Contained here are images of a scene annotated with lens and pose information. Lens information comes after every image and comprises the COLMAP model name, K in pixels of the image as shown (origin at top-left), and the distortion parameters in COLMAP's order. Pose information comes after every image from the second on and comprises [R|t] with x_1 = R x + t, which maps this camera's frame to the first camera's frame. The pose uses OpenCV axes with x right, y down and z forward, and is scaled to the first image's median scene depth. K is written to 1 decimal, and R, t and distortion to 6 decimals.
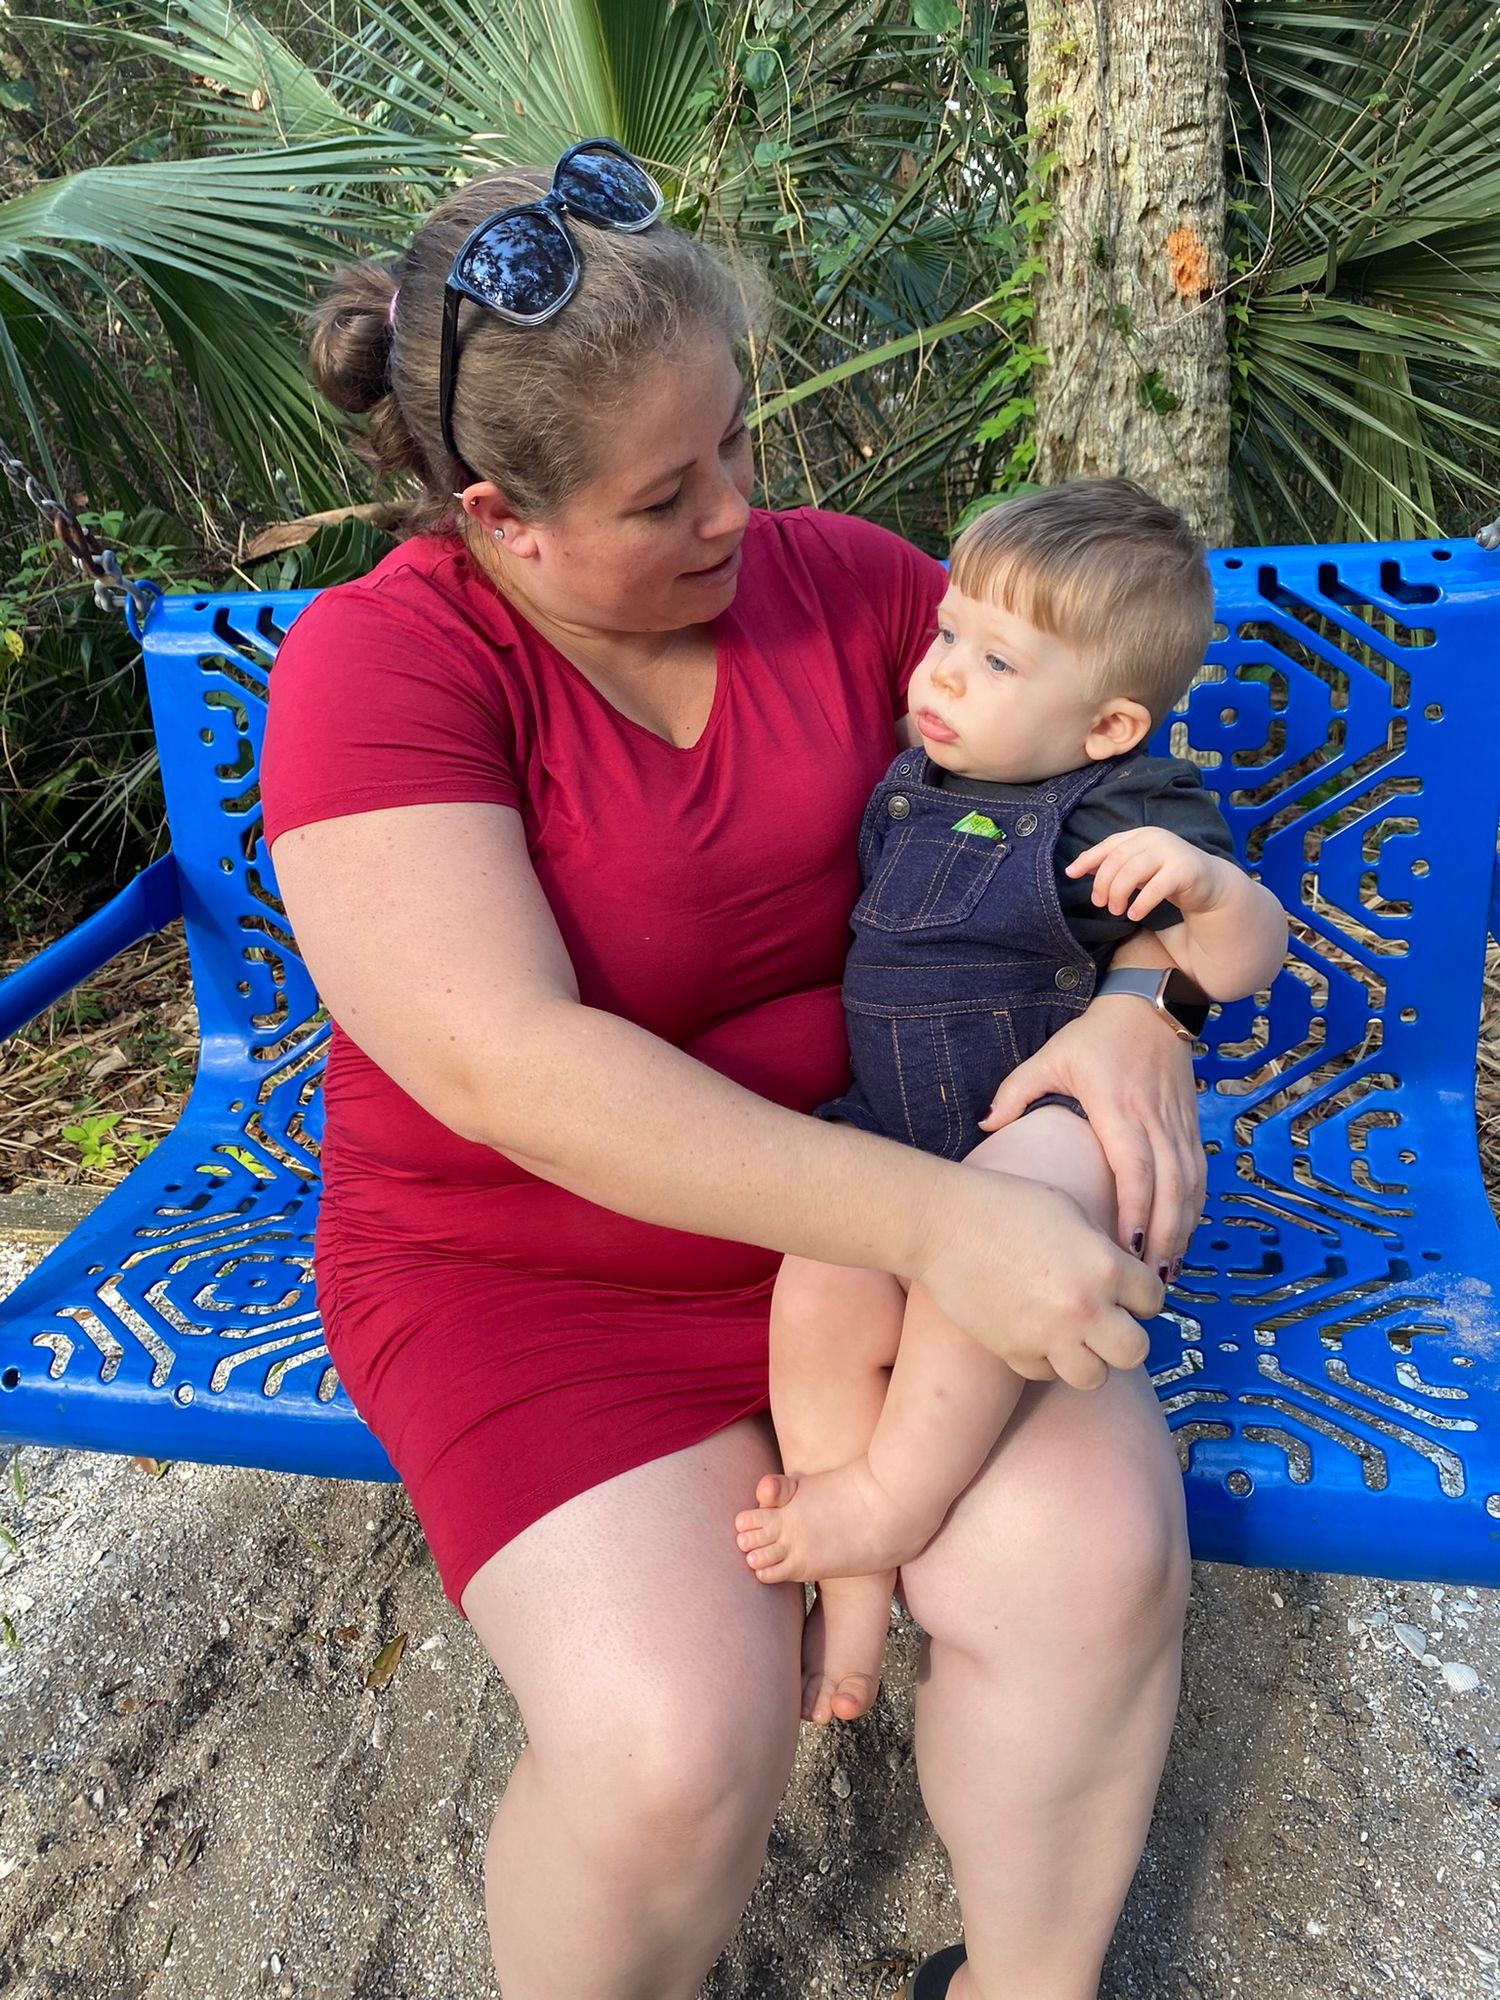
lens RADIAL K [[1511.6, 0, 740.3], [0, 1511.6, 1005.8], [0, 0, 1]] dist [-0.005468, -0.000539]
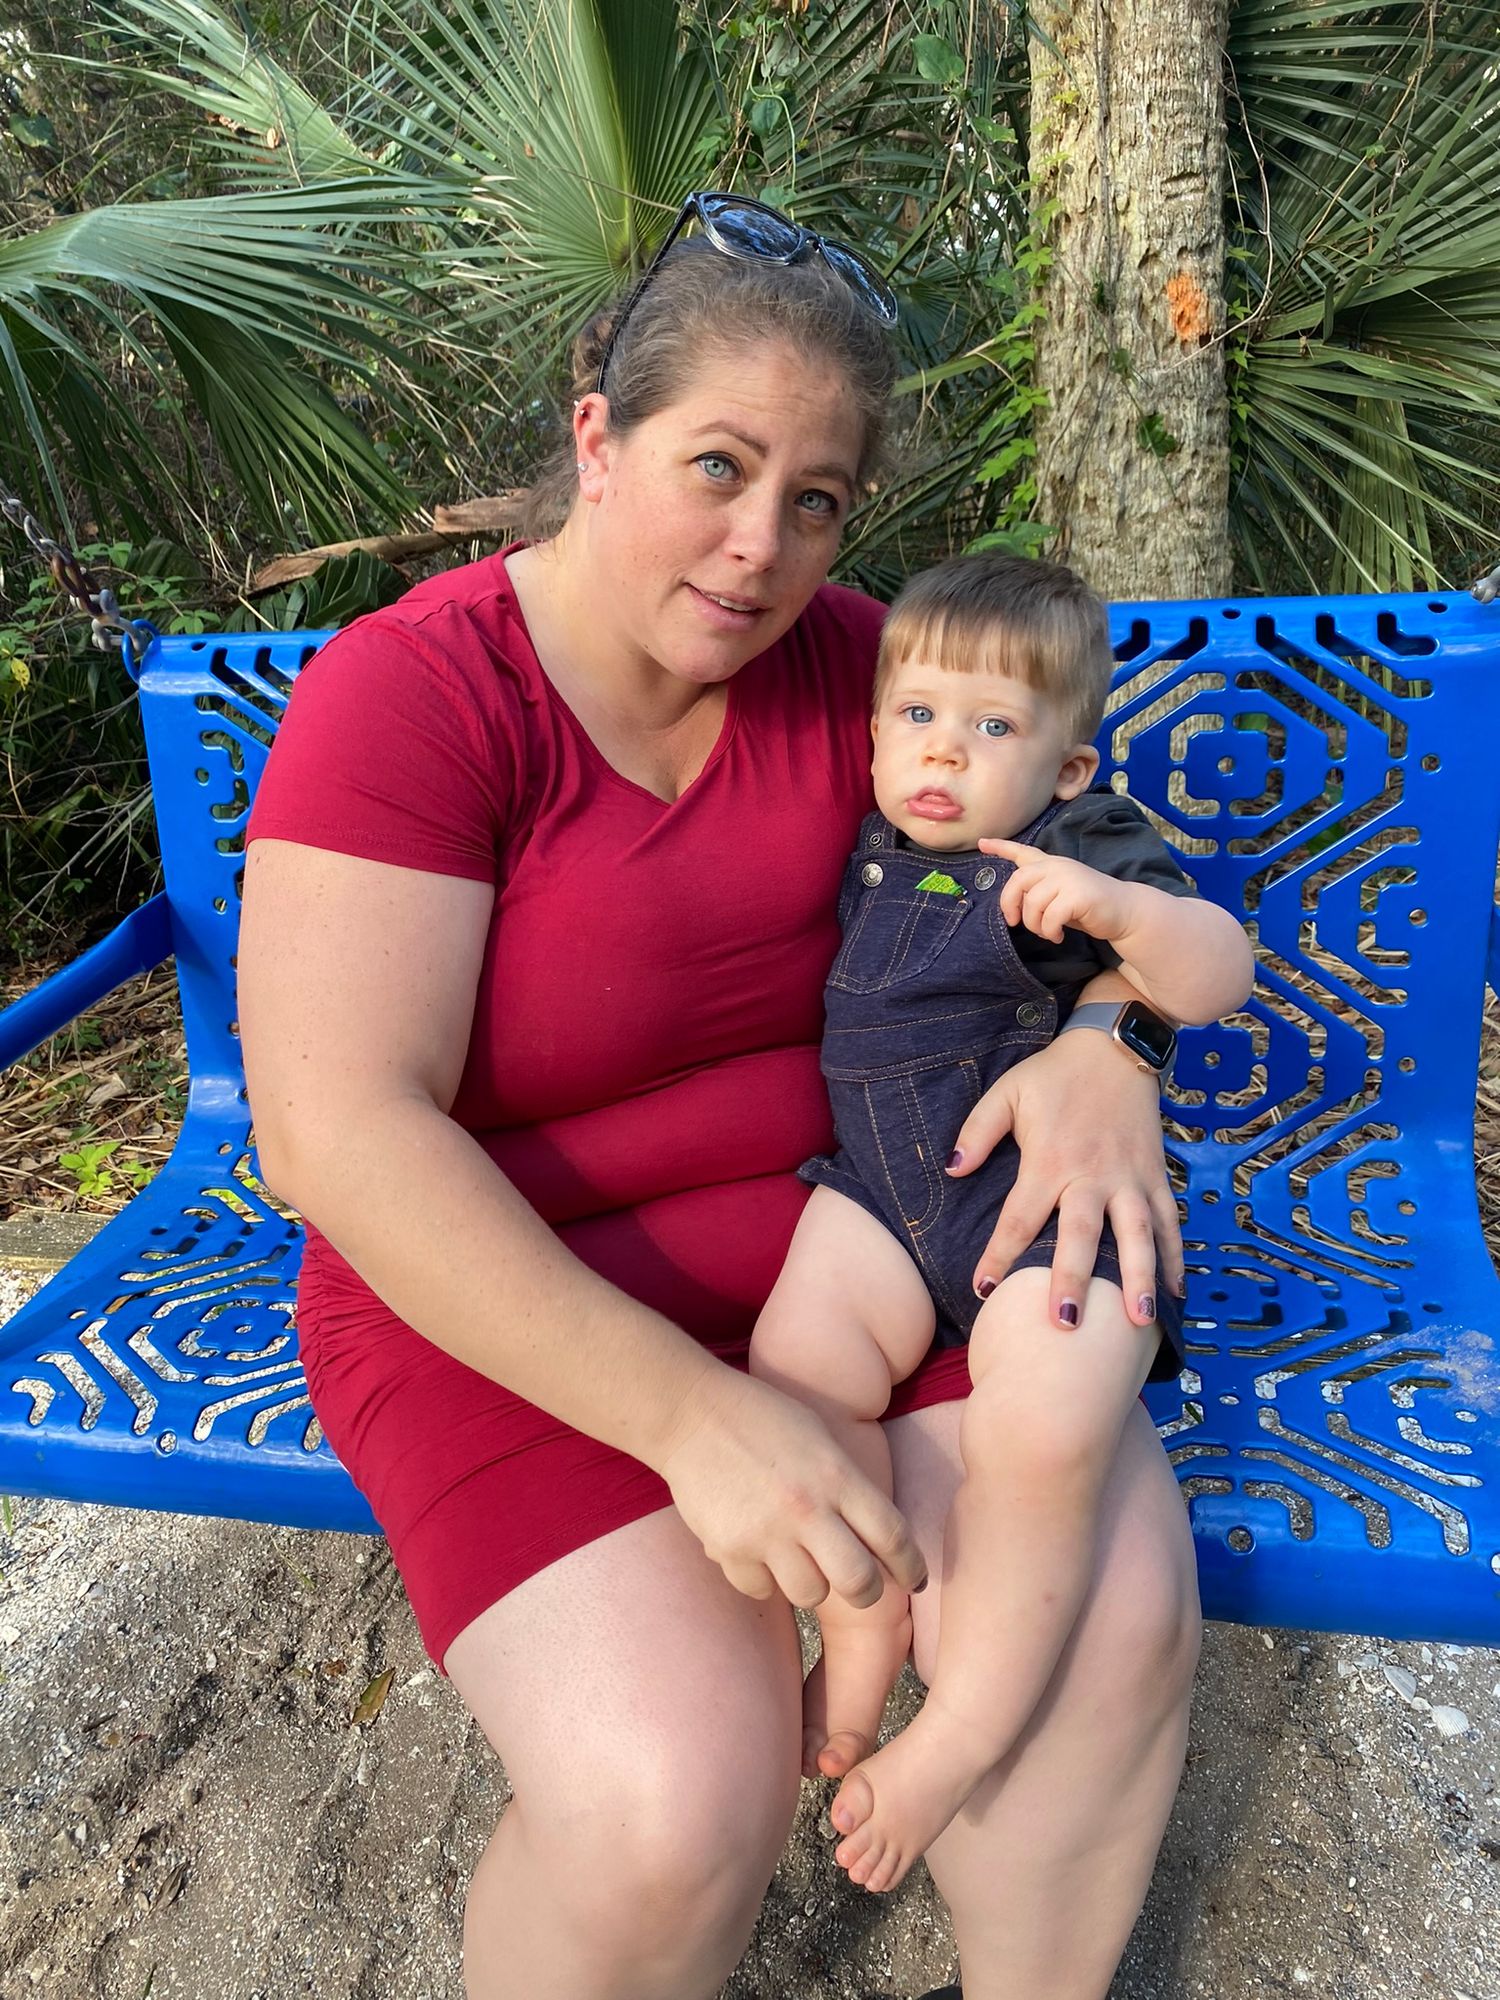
lens RADIAL K [[1511.6, 0, 748.8], [0, 1511.6, 1003.3], [0, 0, 1]] dist [-0.005468, -0.000539]
pose [[0.999963, 0.008366, 0.002046, 0.004105], [-0.008322, 0.999751, -0.020705, -0.002426], [-0.002219, 0.020687, 0.999784, -0.002900]]
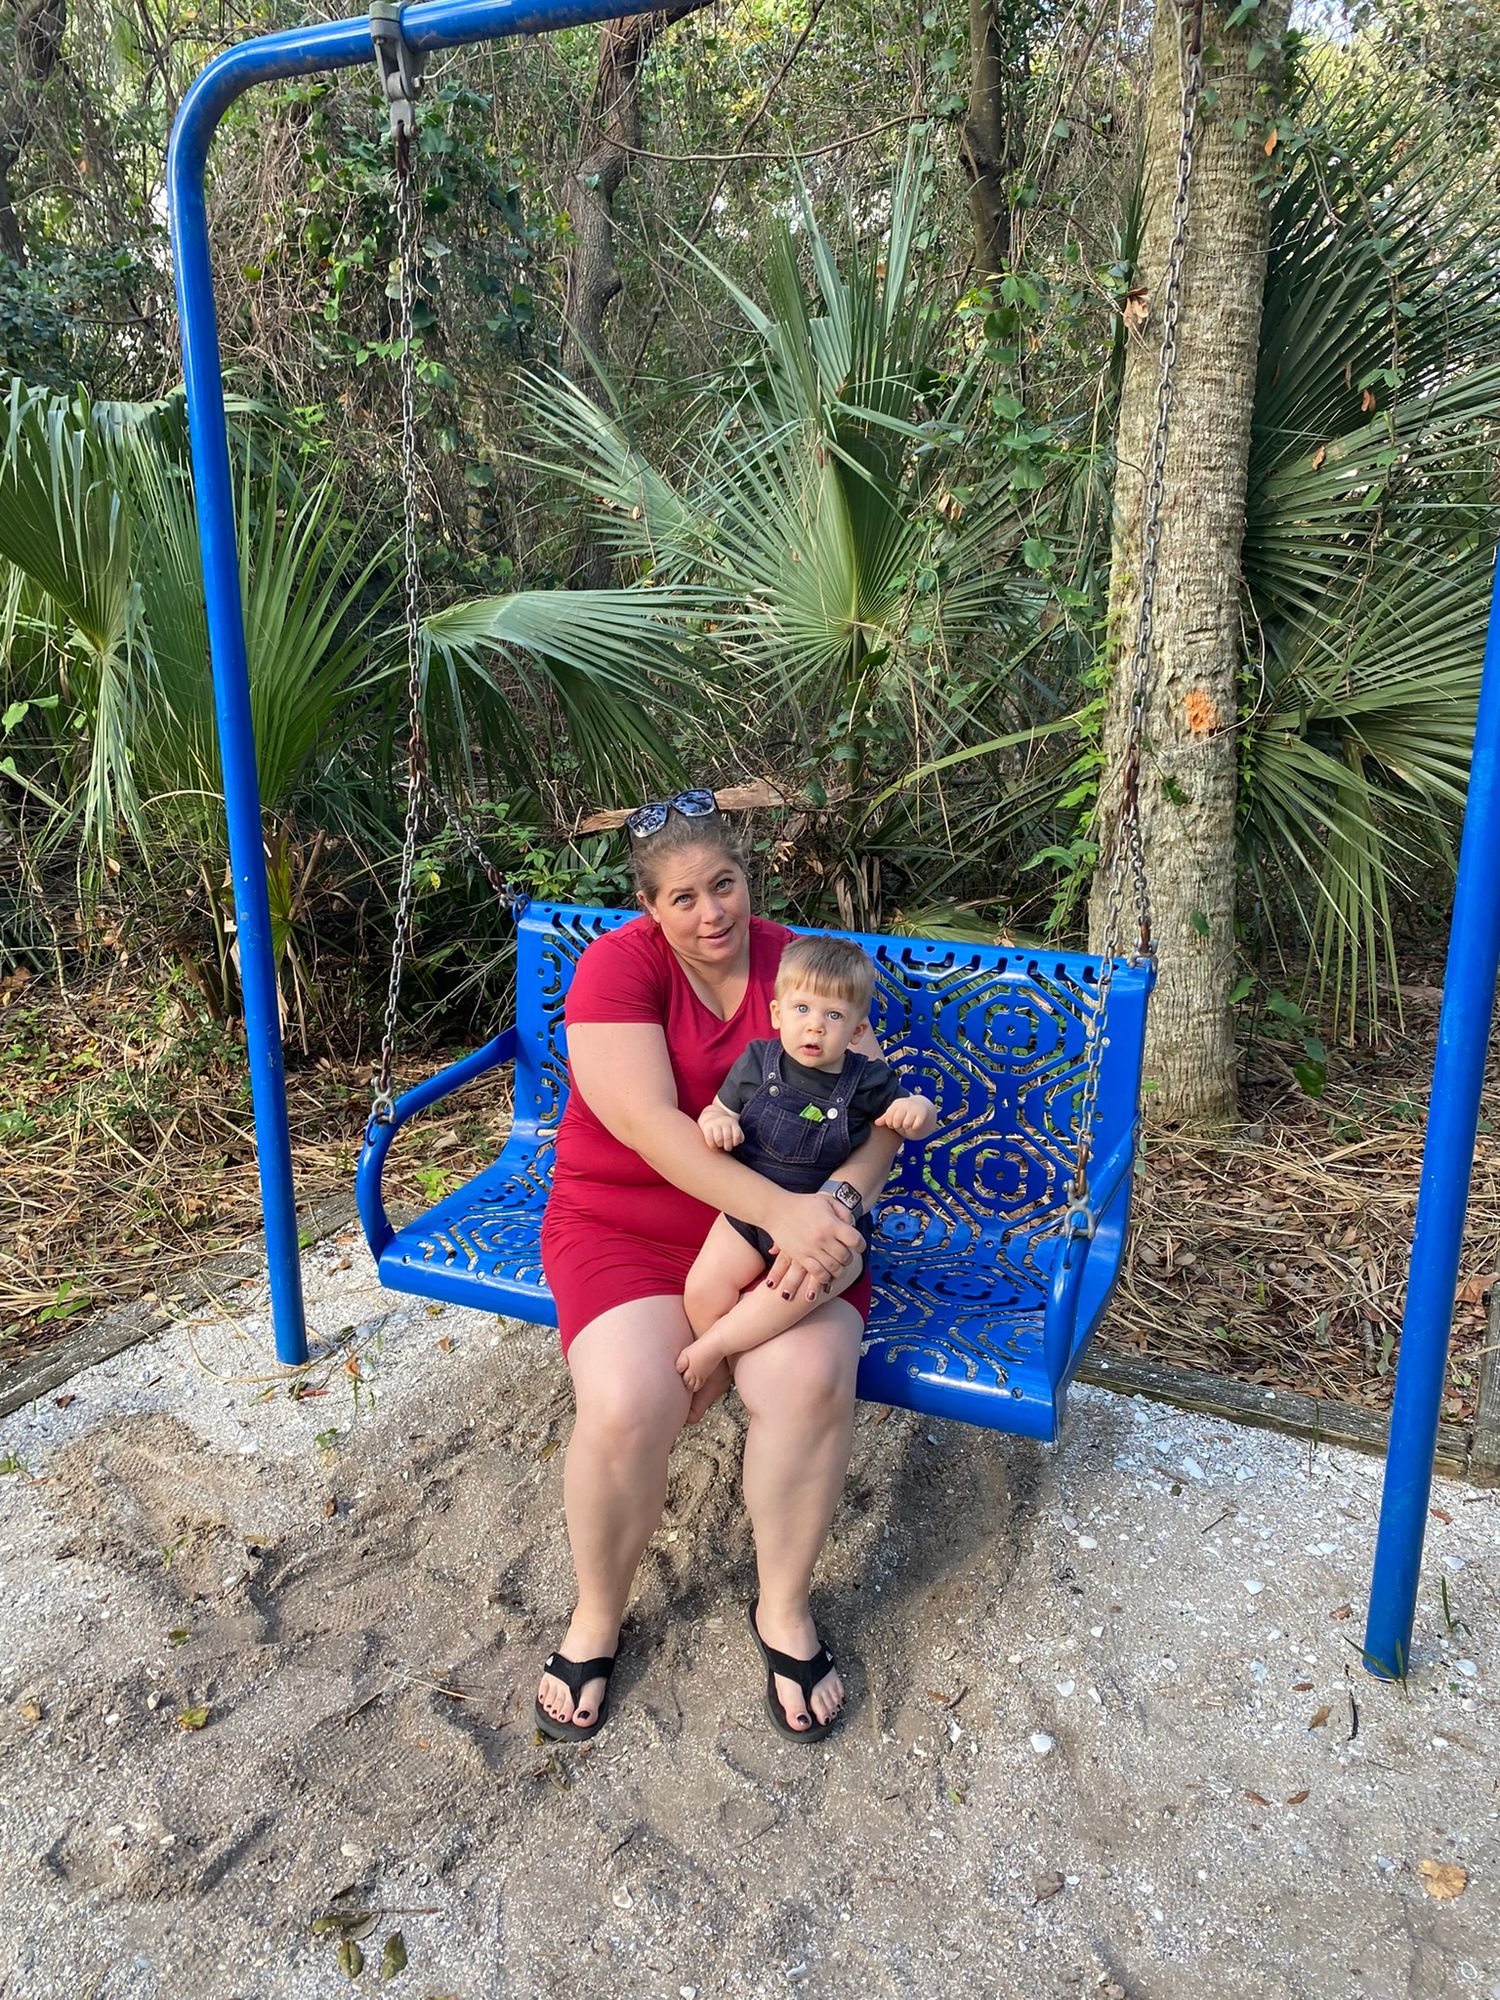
lens RADIAL K [[1511.6, 0, 750.7], [0, 1511.6, 1002.2], [0, 0, 1]] dist [-0.005468, -0.000539]
pose [[0.975313, 0.119080, -0.185969, 0.175343], [-0.141038, 0.983913, -0.109652, 0.023774], [0.169920, 0.133174, 0.976418, -0.523798]]
